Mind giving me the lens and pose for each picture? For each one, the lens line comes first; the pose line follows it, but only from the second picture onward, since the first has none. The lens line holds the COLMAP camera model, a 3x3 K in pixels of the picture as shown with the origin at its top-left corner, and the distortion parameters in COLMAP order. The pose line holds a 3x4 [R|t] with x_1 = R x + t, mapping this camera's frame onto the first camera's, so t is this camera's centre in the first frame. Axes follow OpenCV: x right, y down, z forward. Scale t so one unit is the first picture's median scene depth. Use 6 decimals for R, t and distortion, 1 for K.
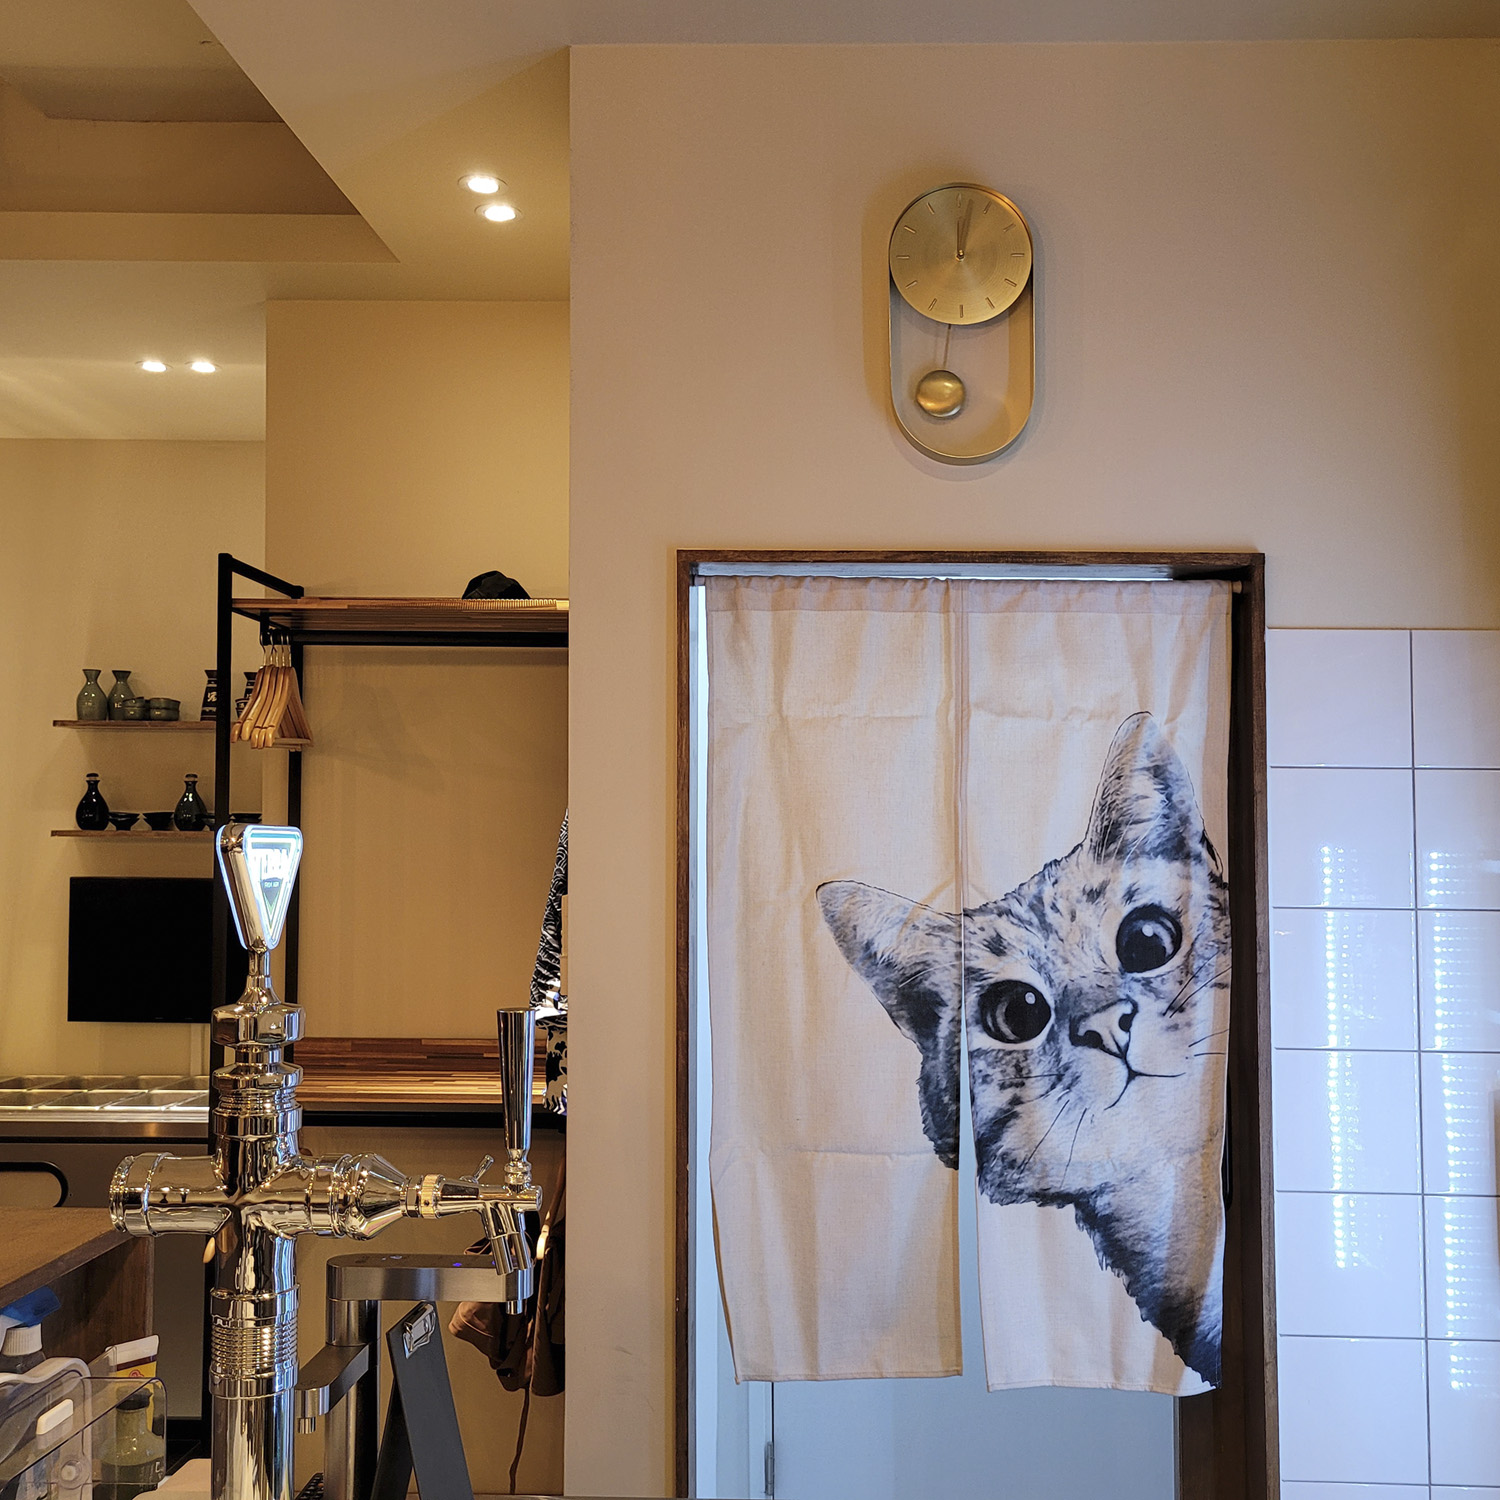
lens RADIAL K [[1450.7, 0, 744.5], [0, 1450.7, 748.9], [0, 0, 1]] dist [0.017337, 0.000000]
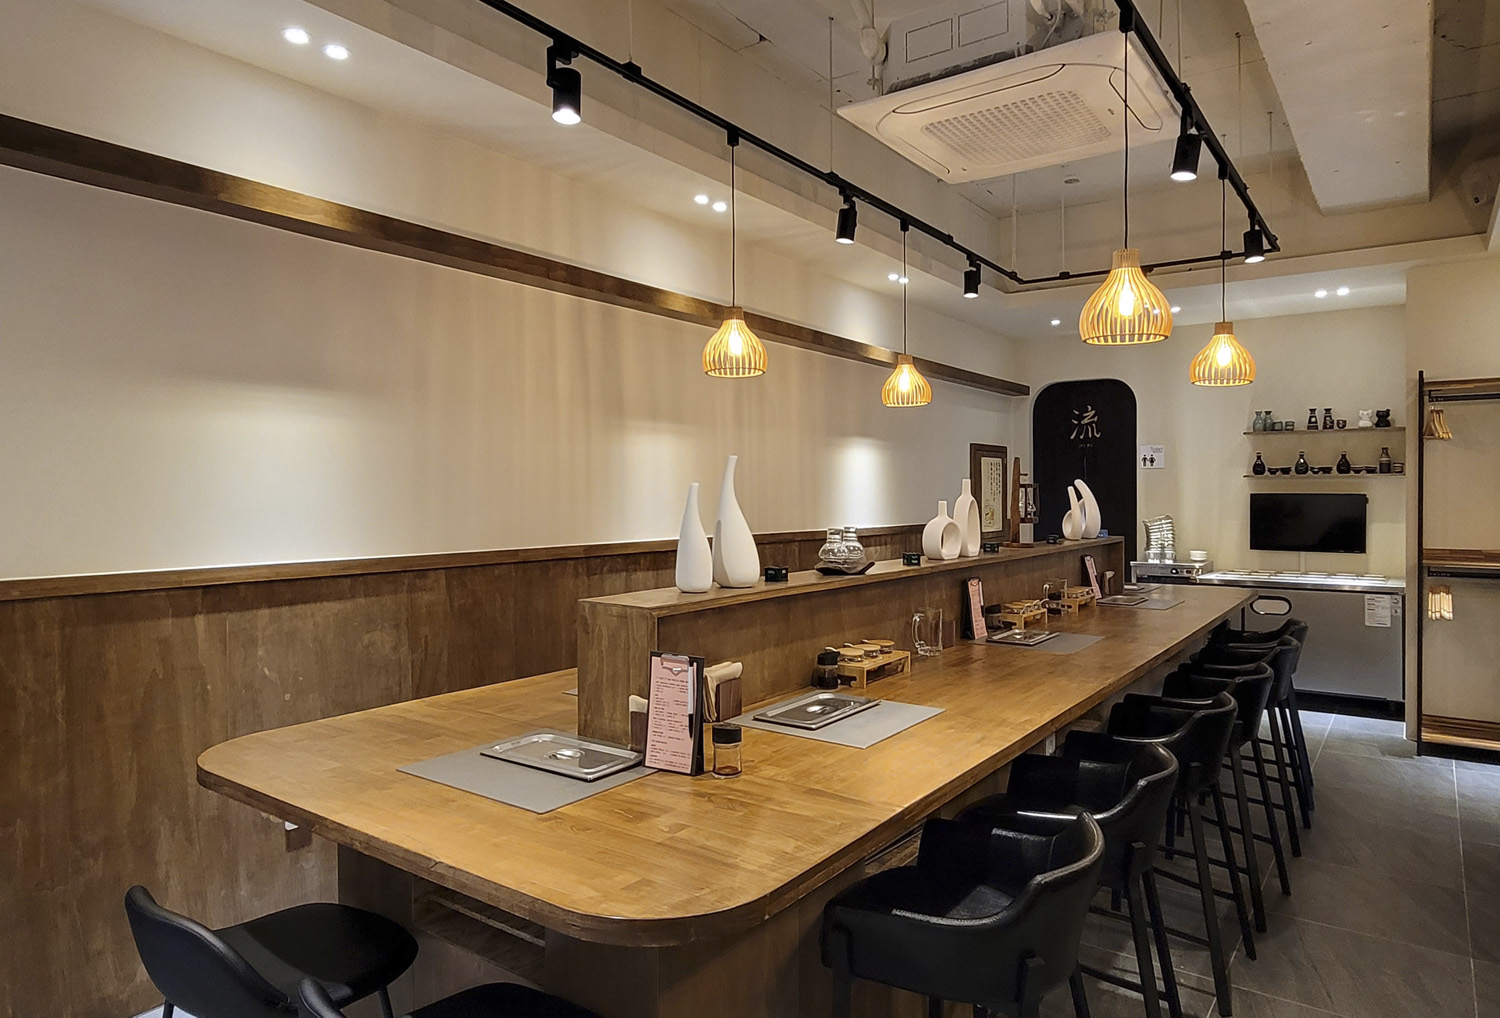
lens RADIAL K [[894.6, 0, 774.2], [0, 894.6, 505.7], [0, 0, 1]] dist [0.005066, -0.005788]
pose [[0.864168, -0.005504, -0.503173, -0.720442], [0.043751, 0.996975, 0.064234, -0.051929], [0.501298, -0.077524, 0.861795, -1.413074]]
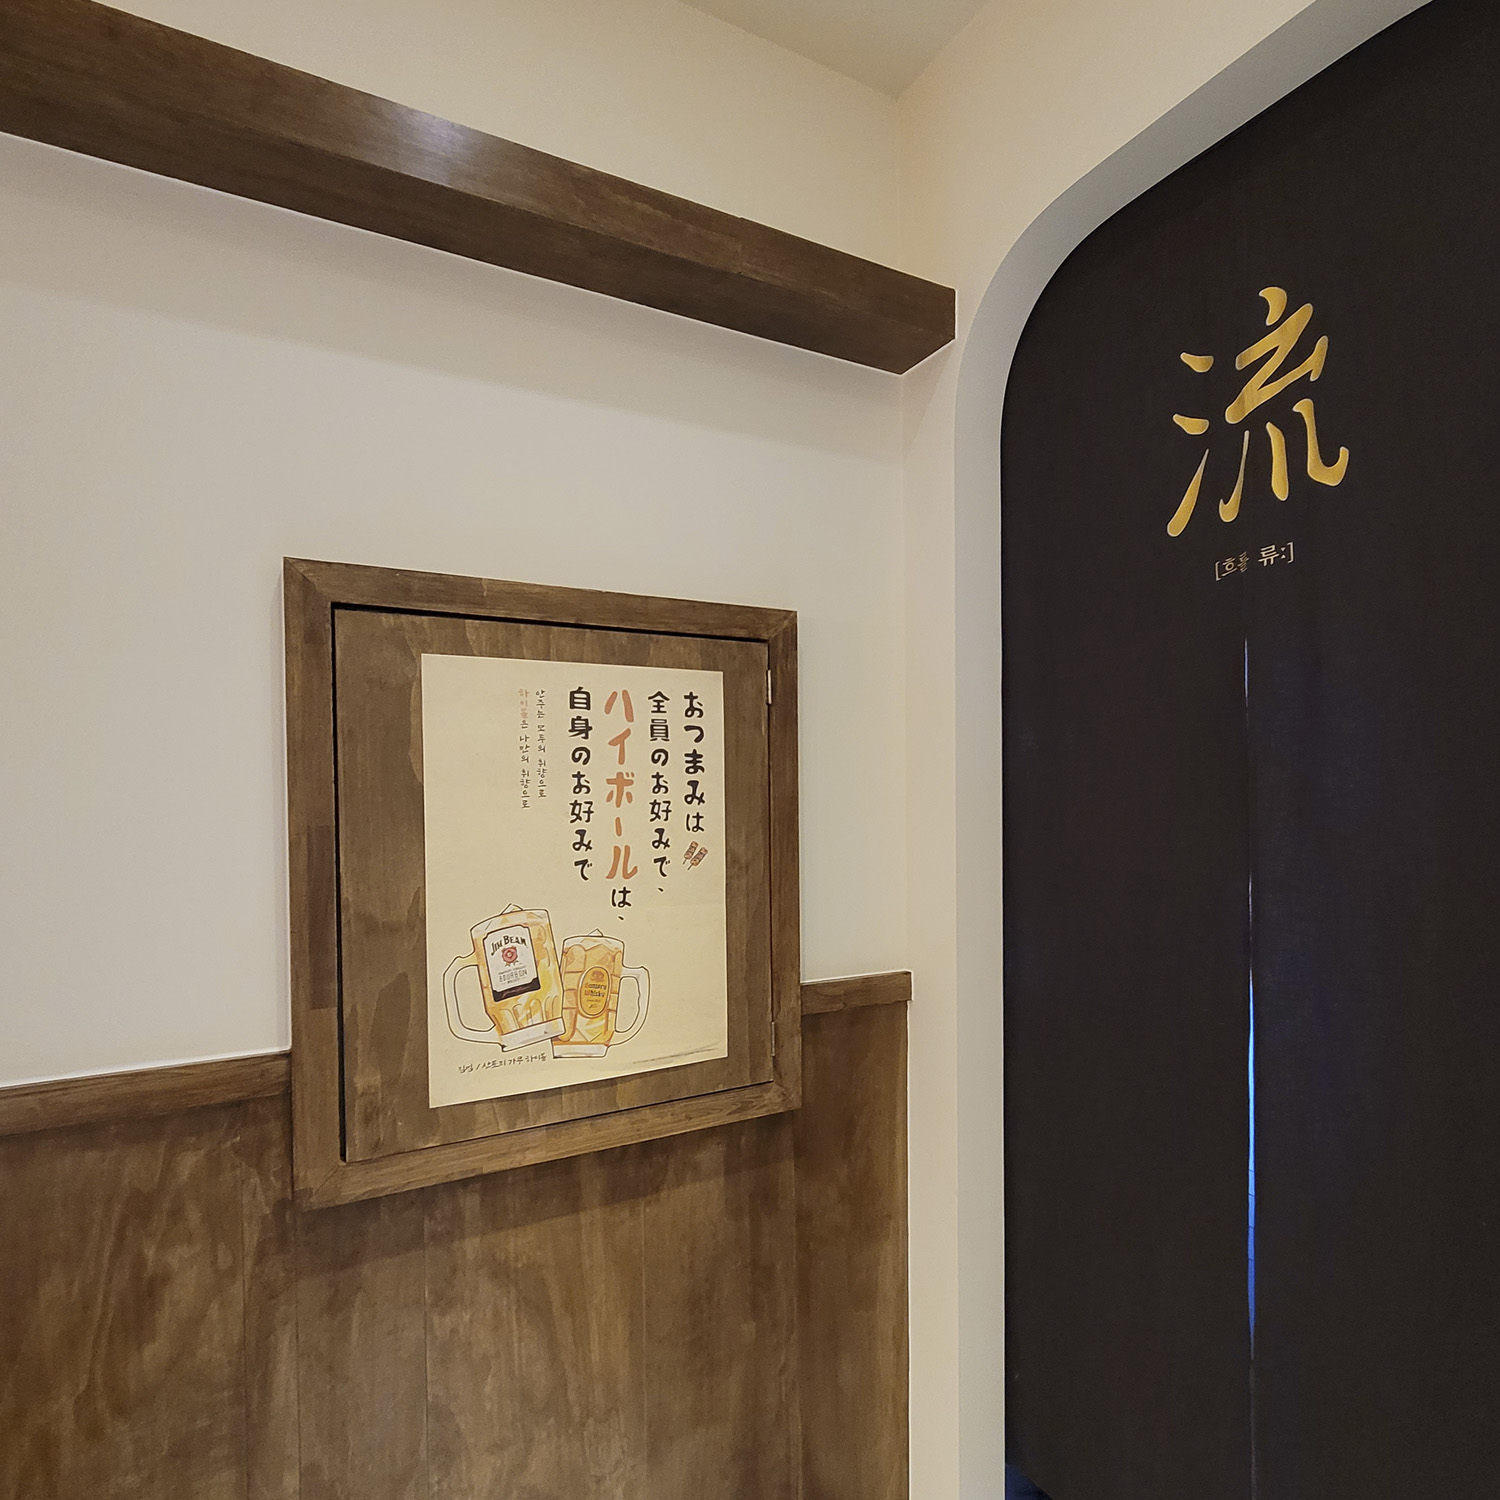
lens RADIAL K [[894.4, 0, 865.0], [0, 894.4, 797.3], [0, 0, 1]] dist [0.001882, -0.000858]
pose [[0.583199, 0.002317, -0.812326, -1.192057], [0.060360, 0.997108, 0.046179, 0.115312], [0.810084, -0.075963, 0.581372, 2.200559]]
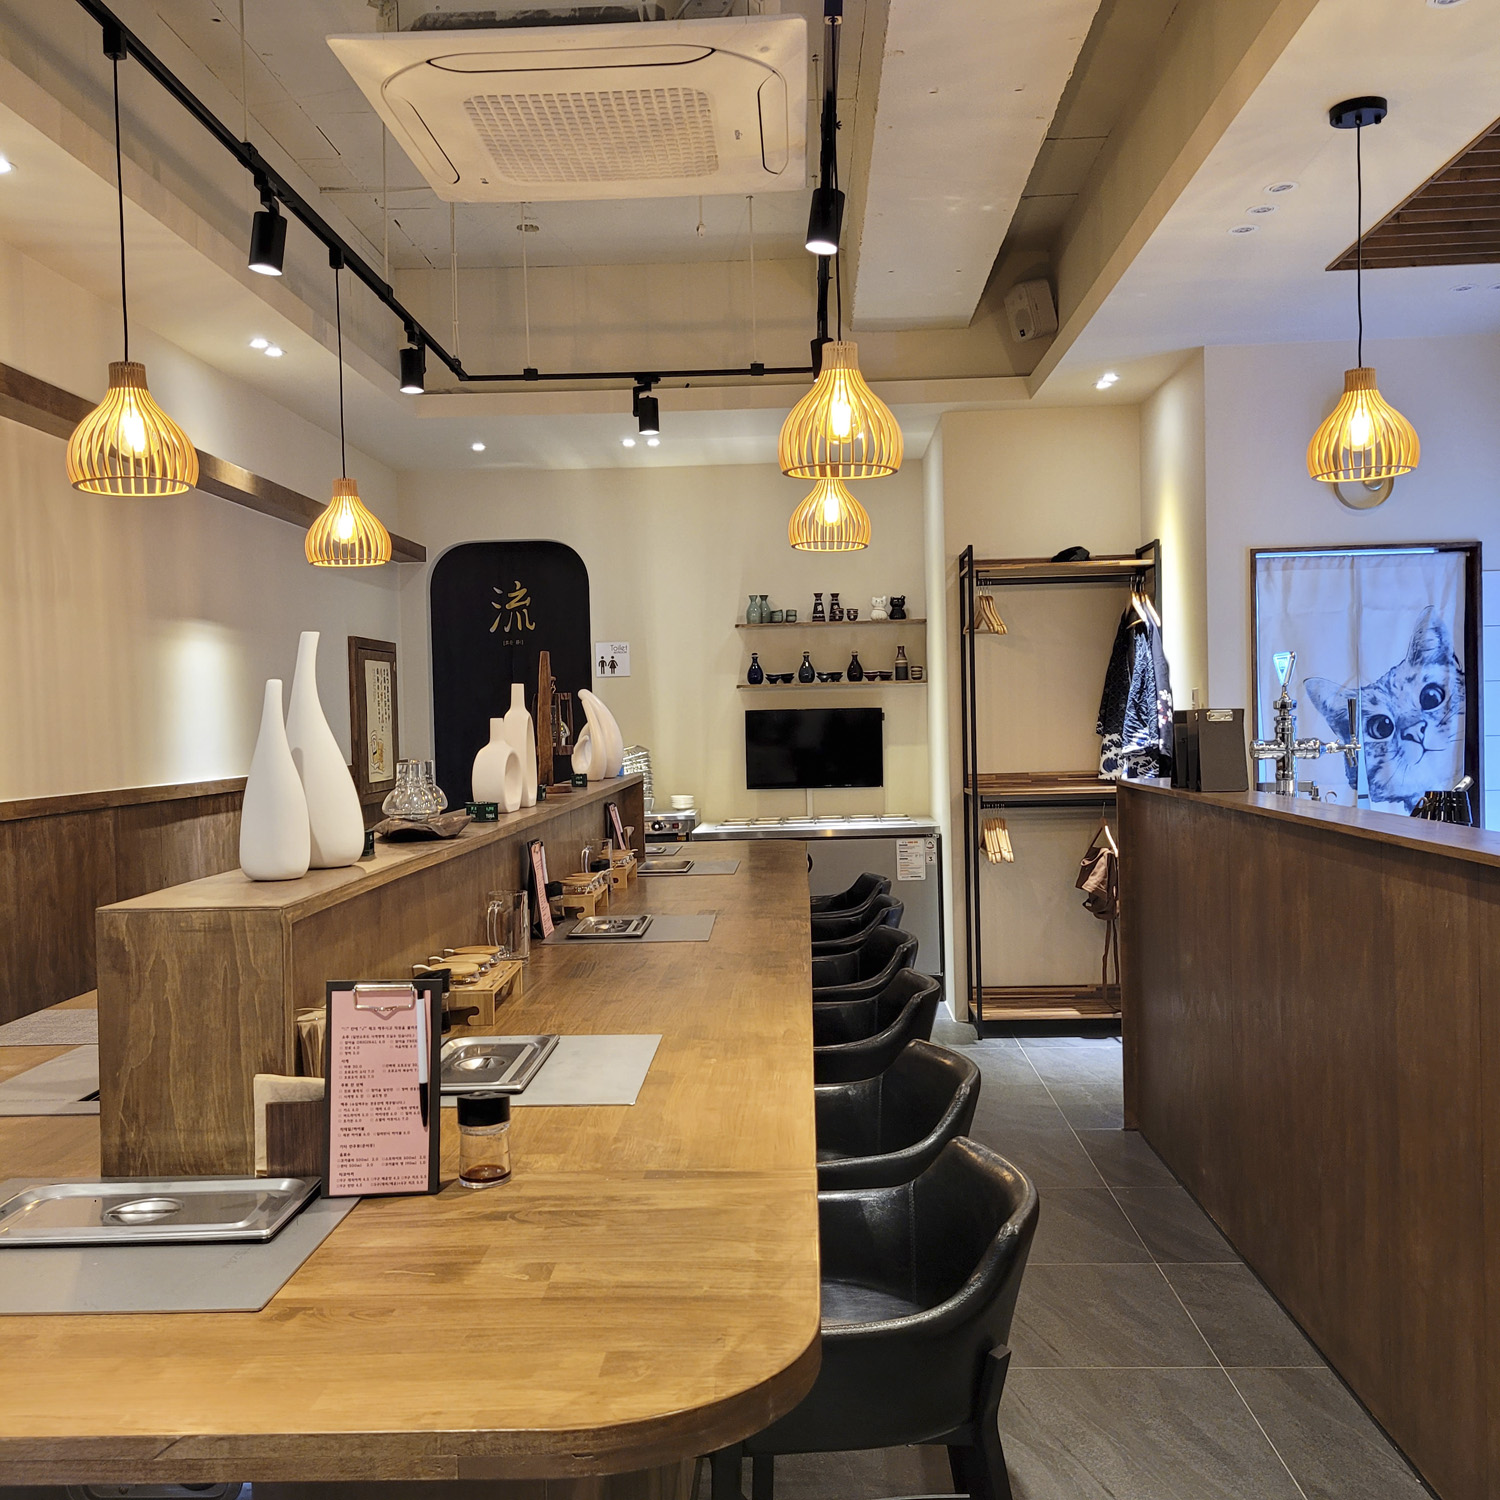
lens RADIAL K [[1445.9, 0, 762.1], [0, 1445.9, 746.7], [0, 0, 1]] dist [0.029134, 0.000000]
pose [[0.998627, -0.038353, 0.035684, -0.974362], [0.035097, 0.995521, 0.087789, -0.044322], [-0.038891, -0.086416, 0.995500, -1.470713]]
